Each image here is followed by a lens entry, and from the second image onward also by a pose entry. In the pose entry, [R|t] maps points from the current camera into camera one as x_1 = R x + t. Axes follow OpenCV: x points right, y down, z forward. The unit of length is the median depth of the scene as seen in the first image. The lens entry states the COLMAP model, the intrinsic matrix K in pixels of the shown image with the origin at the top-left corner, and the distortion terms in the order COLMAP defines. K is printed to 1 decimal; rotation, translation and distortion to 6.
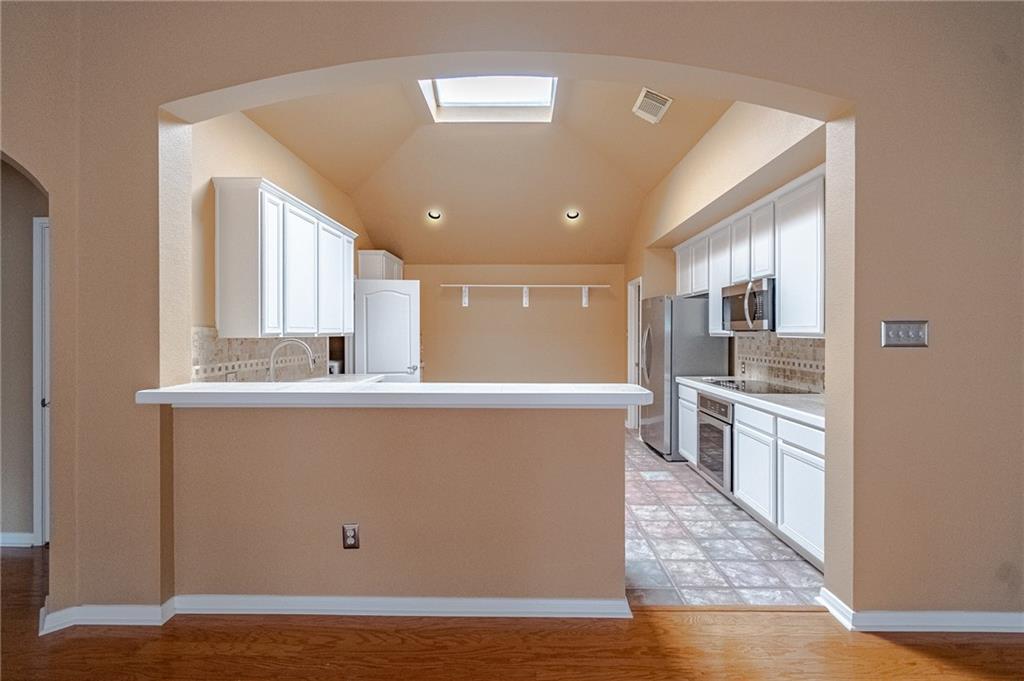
lens RADIAL K [[474.3, 0, 515.4], [0, 474.3, 332.2], [0, 0, 1]] dist [-0.002654, 0.001225]
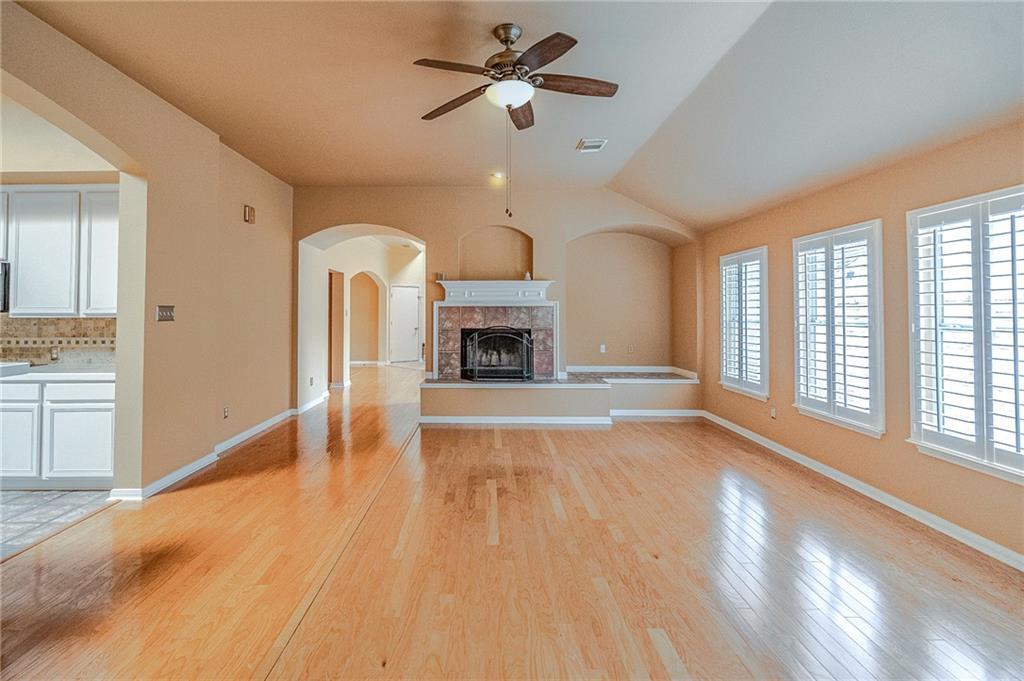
lens RADIAL K [[474.3, 0, 485.2], [0, 474.3, 302.5], [0, 0, 1]] dist [-0.002654, 0.001225]
pose [[-0.002981, 0.017547, 0.999842, -0.541022], [0.001775, 0.999845, -0.017542, -0.002789], [-0.999994, 0.001723, -0.003011, -0.089206]]
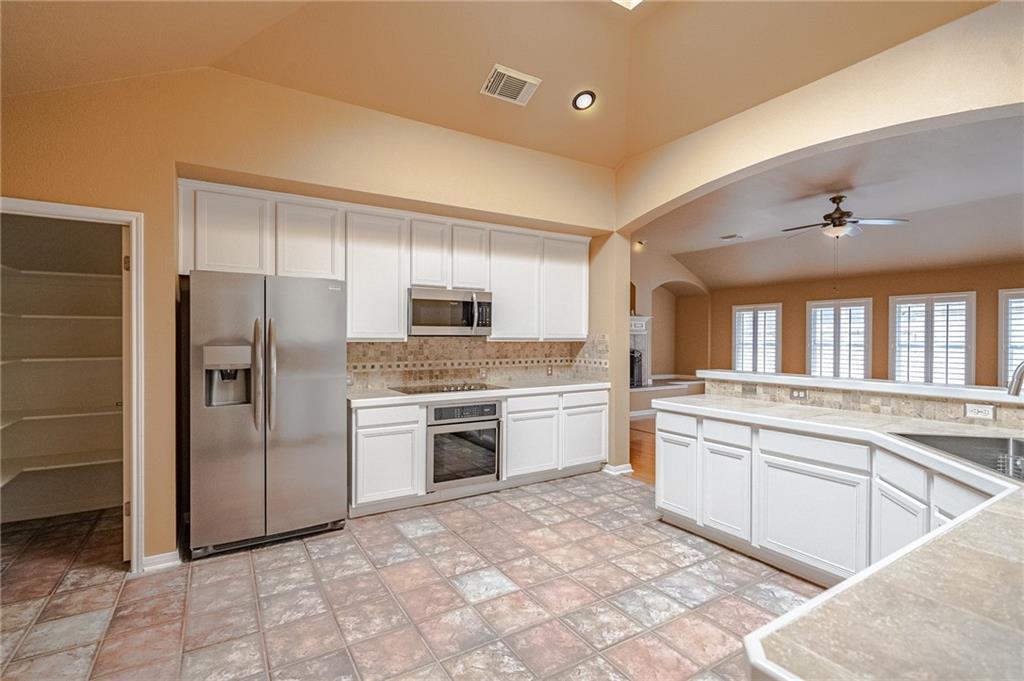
lens RADIAL K [[474.3, 0, 505.0], [0, 474.3, 340.7], [0, 0, 1]] dist [-0.002654, 0.001225]
pose [[-0.539084, -0.008384, 0.842210, -0.511129], [-0.004072, 0.999965, 0.007348, -0.000153], [-0.842242, 0.000532, -0.539099, 1.638194]]
